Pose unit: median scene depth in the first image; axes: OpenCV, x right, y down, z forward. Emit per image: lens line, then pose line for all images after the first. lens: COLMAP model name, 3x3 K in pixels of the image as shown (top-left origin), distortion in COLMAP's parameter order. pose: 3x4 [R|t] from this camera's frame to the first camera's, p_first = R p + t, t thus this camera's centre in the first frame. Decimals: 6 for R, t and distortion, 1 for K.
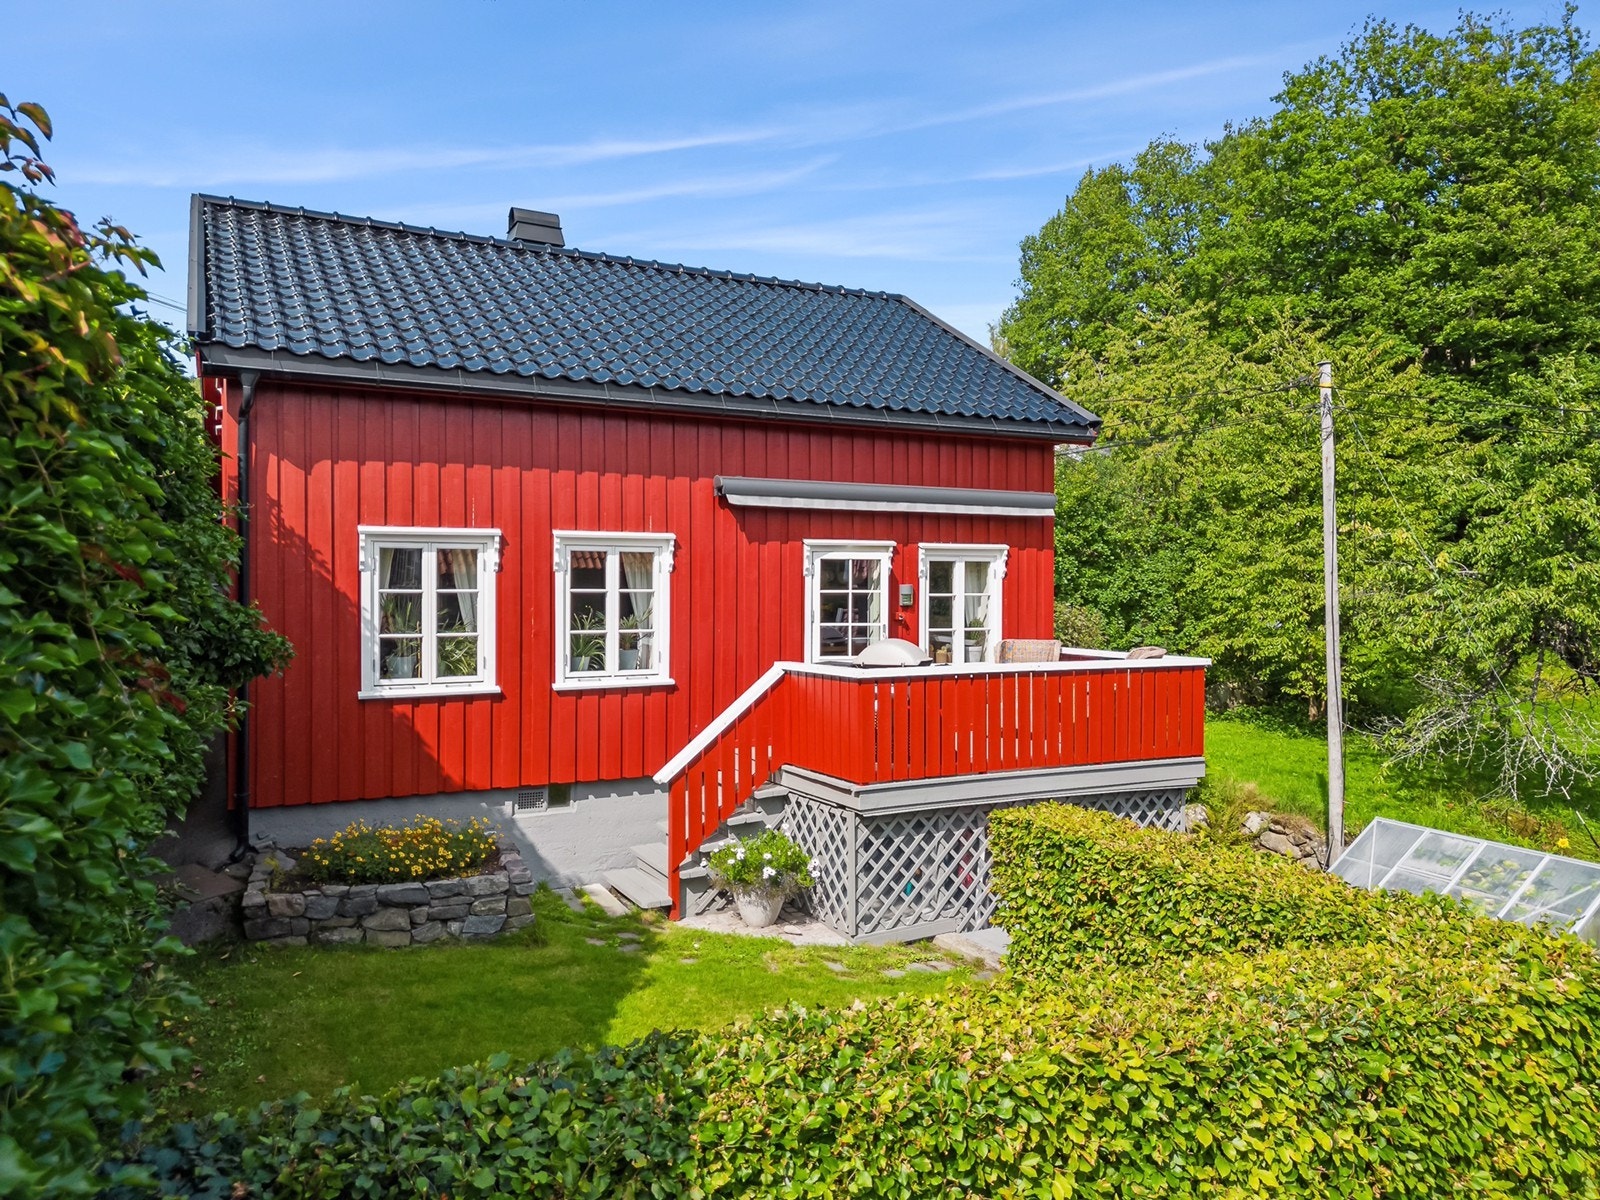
lens RADIAL K [[1171.7, 0, 833.1], [0, 1171.7, 580.7], [0, 0, 1]] dist [0.088007, -0.087058]
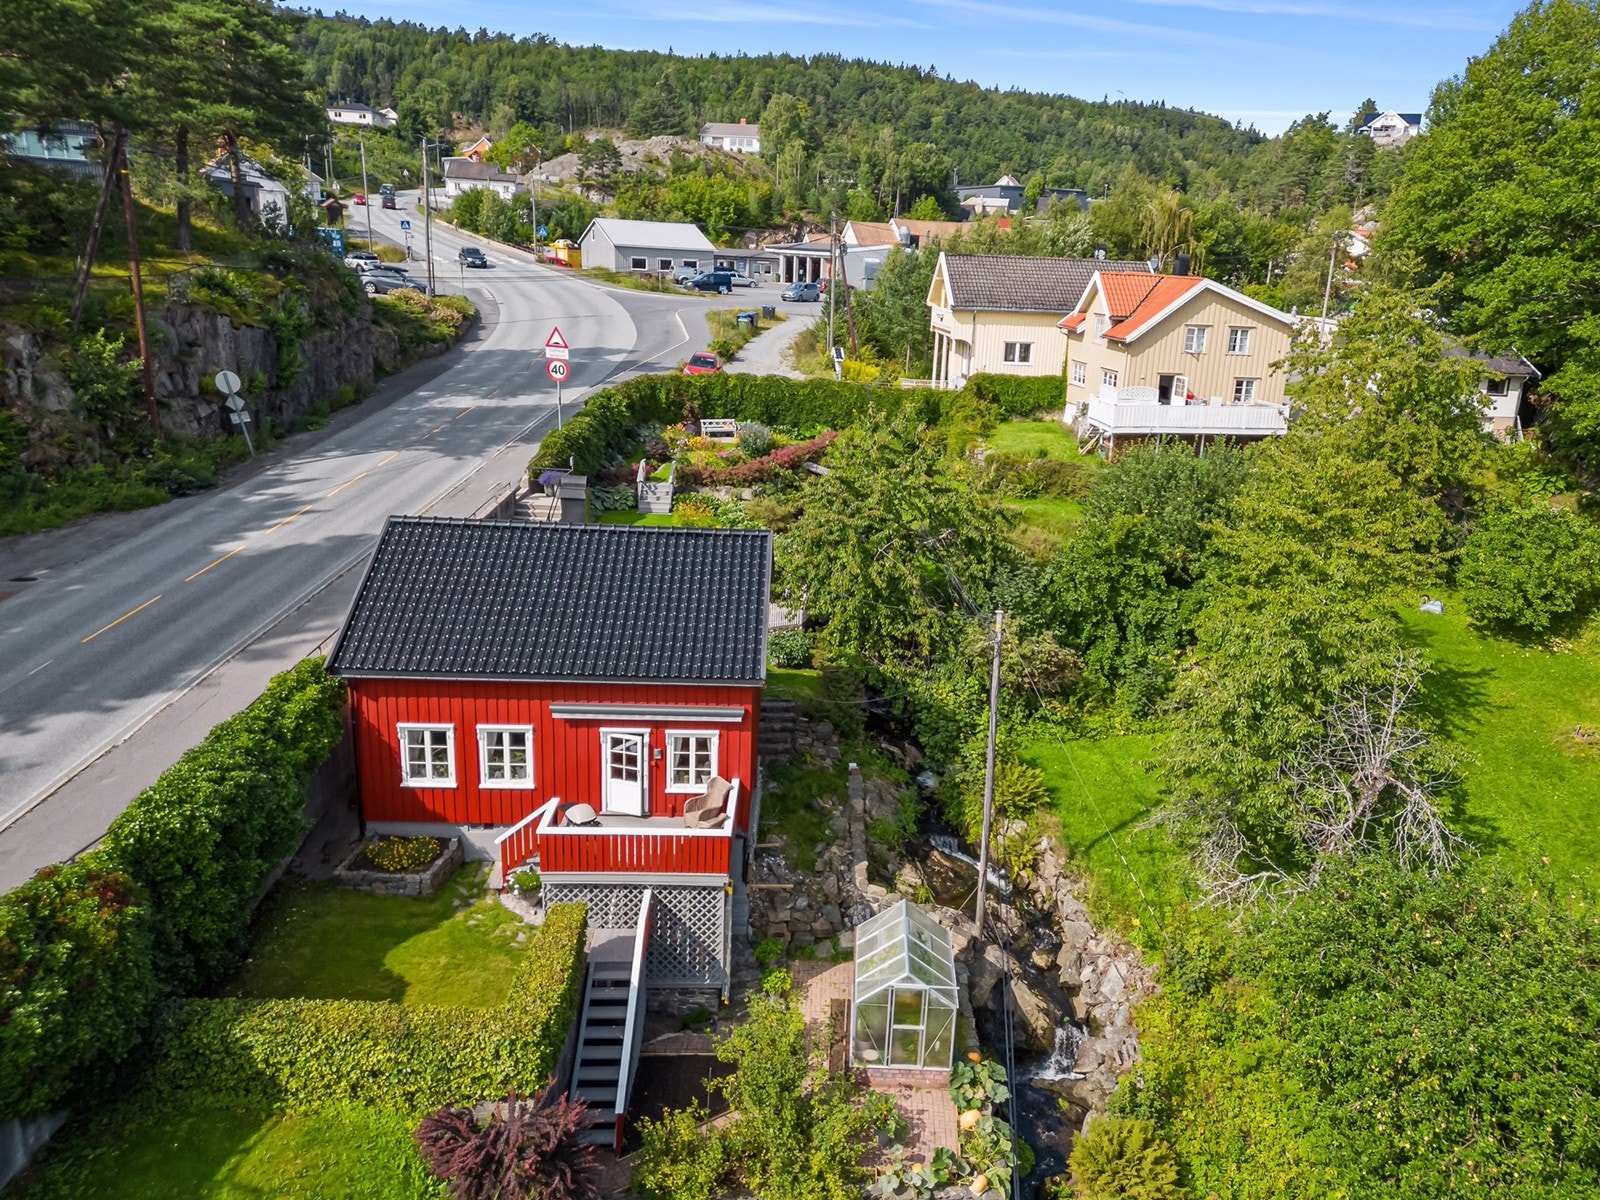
lens RADIAL K [[1166.1, 0, 873.4], [0, 1166.1, 562.5], [0, 0, 1]] dist [0.084164, -0.075771]
pose [[0.897465, 0.147784, -0.415591, 1.365714], [-0.045287, 0.968095, 0.246456, -0.946298], [0.438754, -0.202365, 0.875525, -0.628324]]
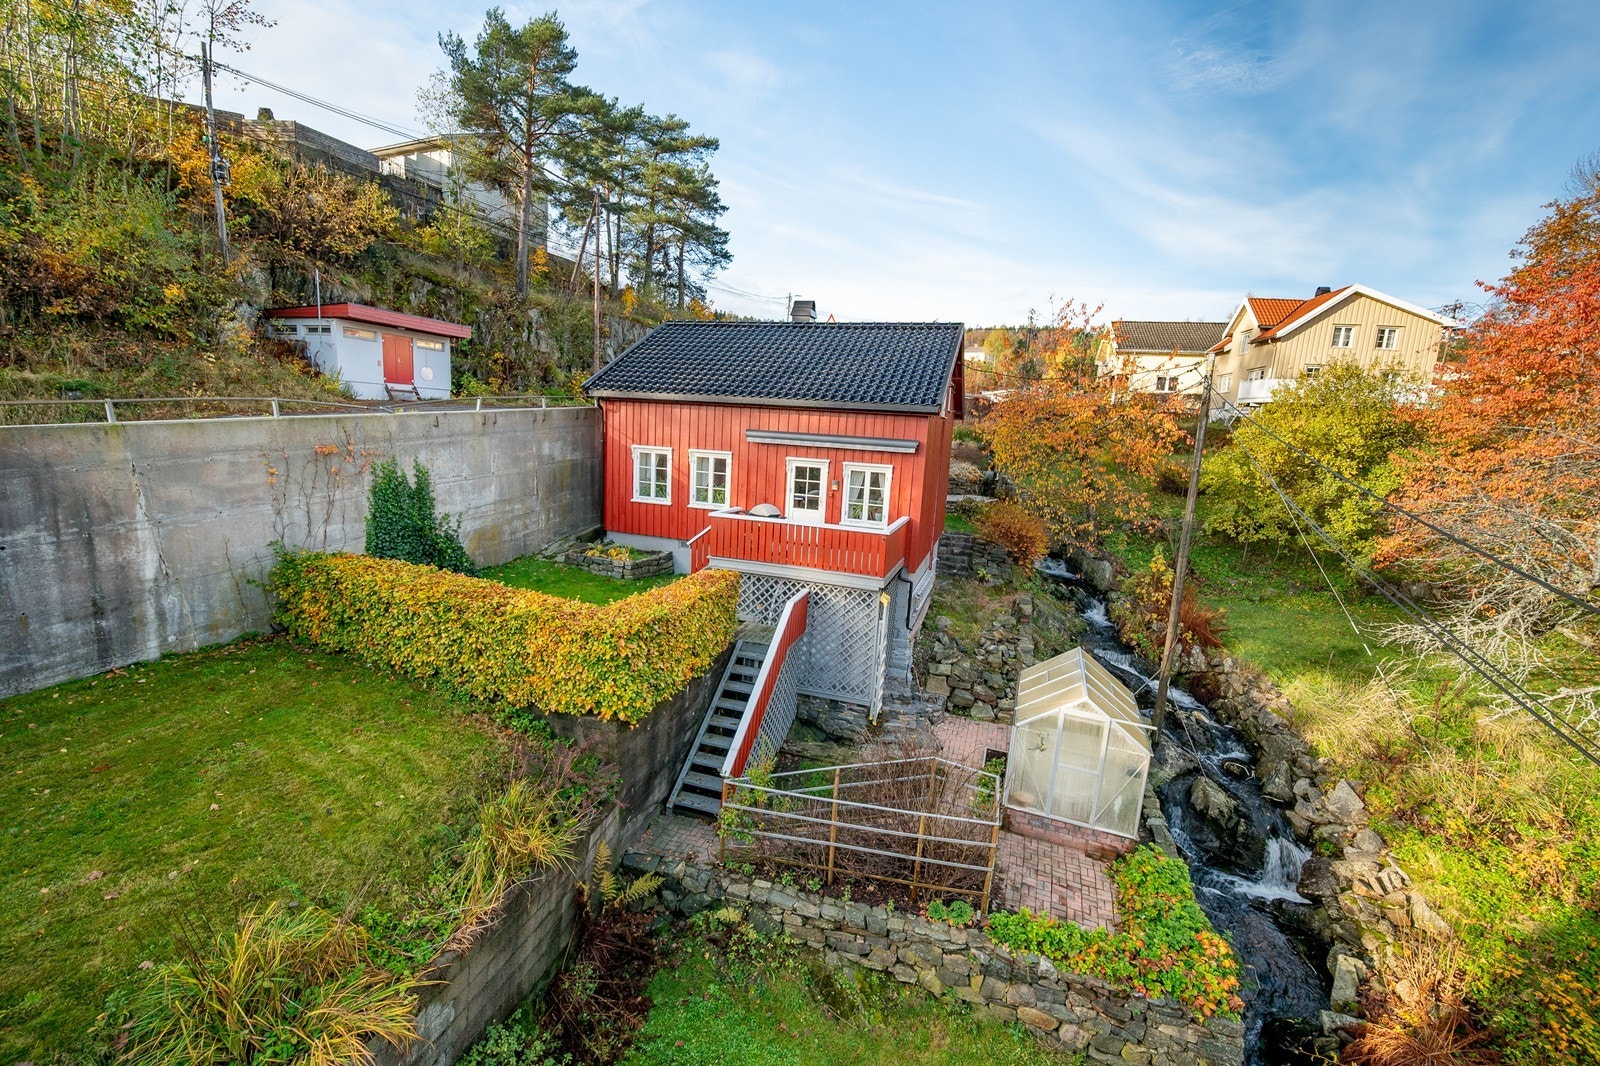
lens RADIAL K [[635.7, 0, 800.0], [0, 635.7, 533.0], [0, 0, 1]] dist [-0.002167, 0.000249]
pose [[0.678159, 0.148164, -0.719824, 1.007066], [-0.057310, 0.987146, 0.149194, -0.083020], [0.732677, -0.059924, 0.677933, 0.168533]]
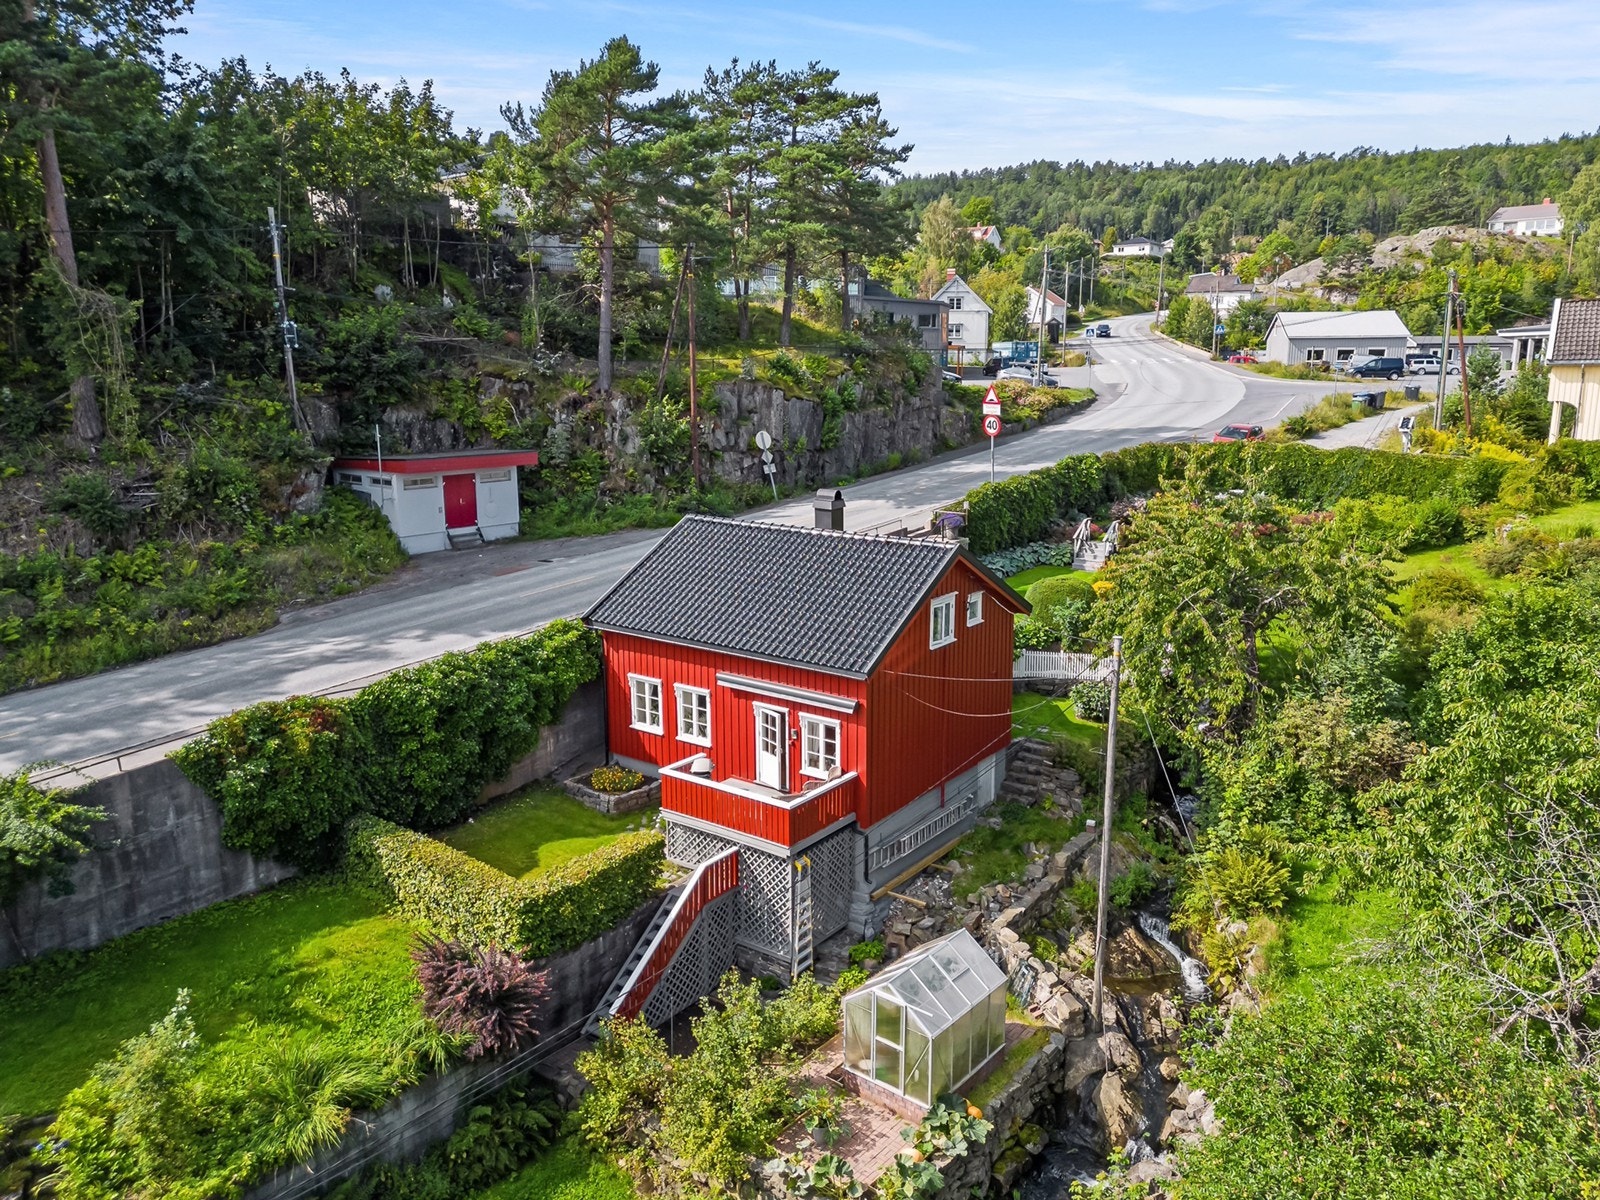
lens RADIAL K [[1171.7, 0, 833.1], [0, 1171.7, 580.7], [0, 0, 1]] dist [0.088007, -0.087058]
pose [[0.417815, 0.163345, -0.893728, 2.284947], [-0.003247, 0.983967, 0.178320, -0.753229], [0.908526, -0.071603, 0.411647, 0.213759]]
